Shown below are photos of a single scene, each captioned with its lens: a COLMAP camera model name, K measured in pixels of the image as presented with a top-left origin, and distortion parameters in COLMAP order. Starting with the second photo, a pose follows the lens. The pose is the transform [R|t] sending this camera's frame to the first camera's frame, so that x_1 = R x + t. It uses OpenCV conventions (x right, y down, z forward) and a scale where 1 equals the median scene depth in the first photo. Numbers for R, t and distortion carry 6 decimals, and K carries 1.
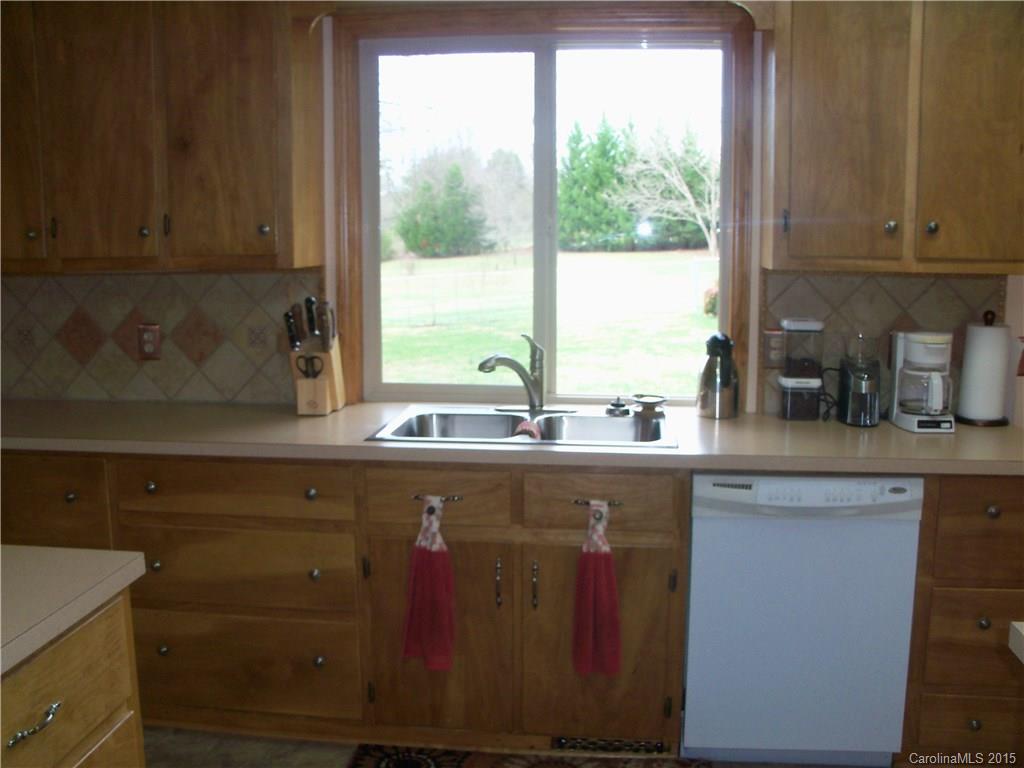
lens RADIAL K [[1065.0, 0, 510.8], [0, 1065.0, 398.0], [0, 0, 1]] dist [-0.274682, 0.259731]
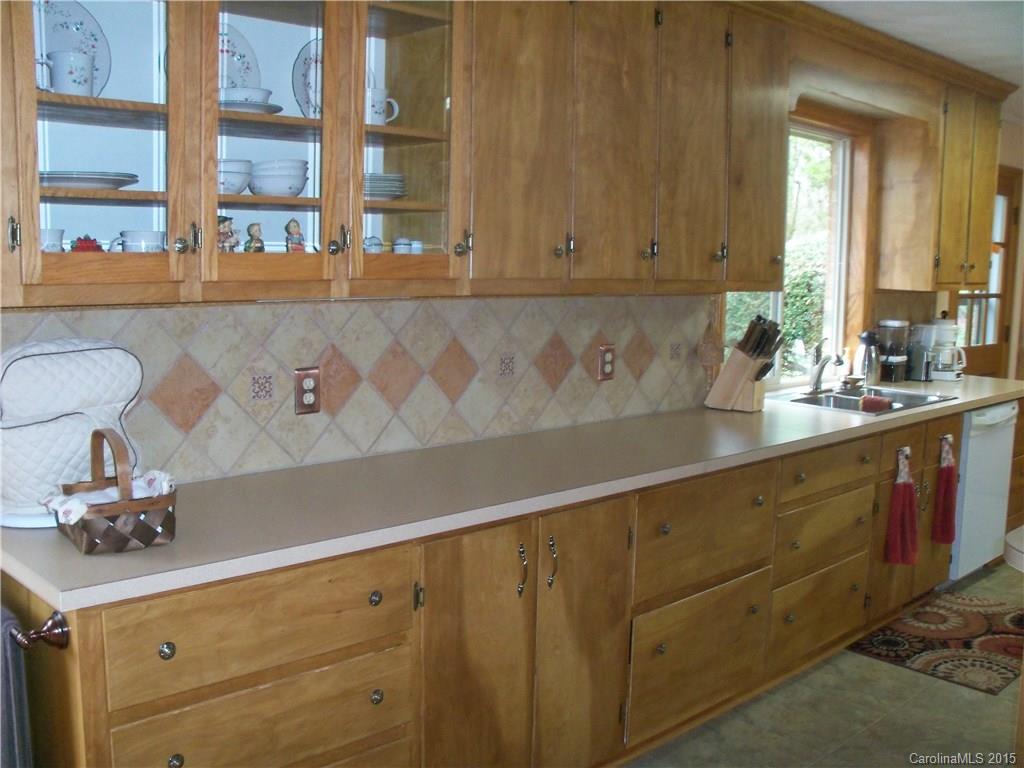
lens RADIAL K [[1065.0, 0, 510.8], [0, 1065.0, 398.0], [0, 0, 1]] dist [-0.274682, 0.259731]
pose [[0.618382, -0.096101, 0.779980, -1.228695], [0.095707, 0.994317, 0.046631, -0.077165], [-0.780028, 0.045813, 0.624065, 0.428192]]
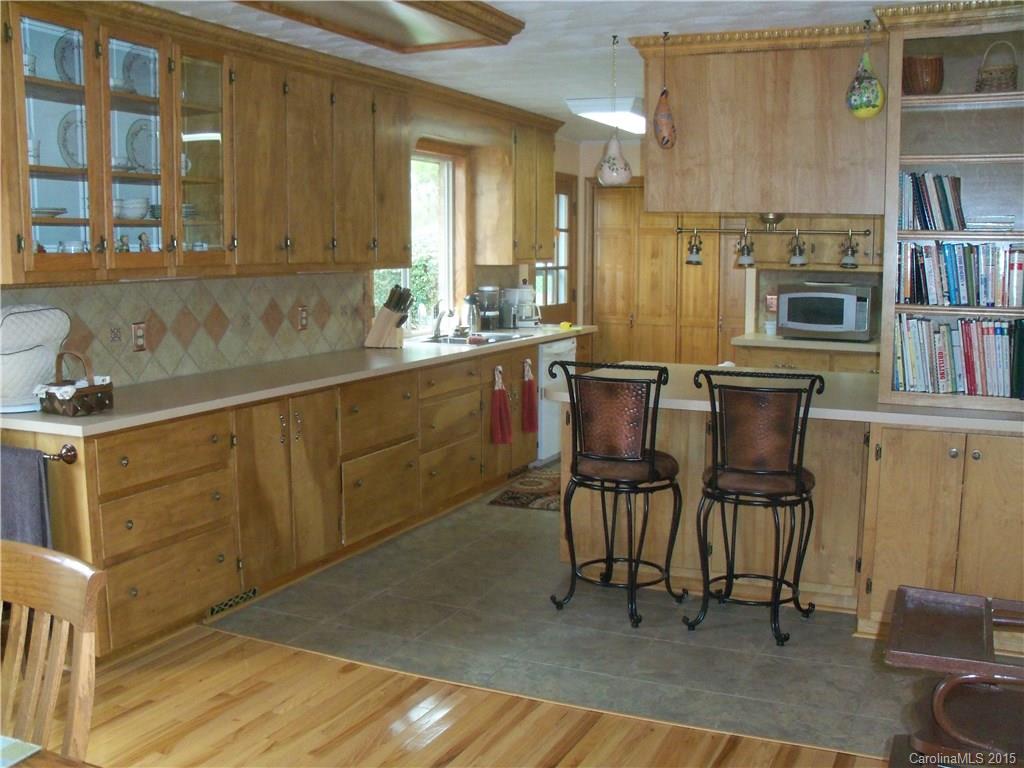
lens RADIAL K [[1065.0, 0, 510.8], [0, 1065.0, 398.0], [0, 0, 1]] dist [-0.274682, 0.259731]
pose [[0.298386, -0.133528, 0.945059, -1.779524], [0.139435, 0.985641, 0.095238, -0.042821], [-0.944205, 0.103357, 0.312719, 0.222125]]
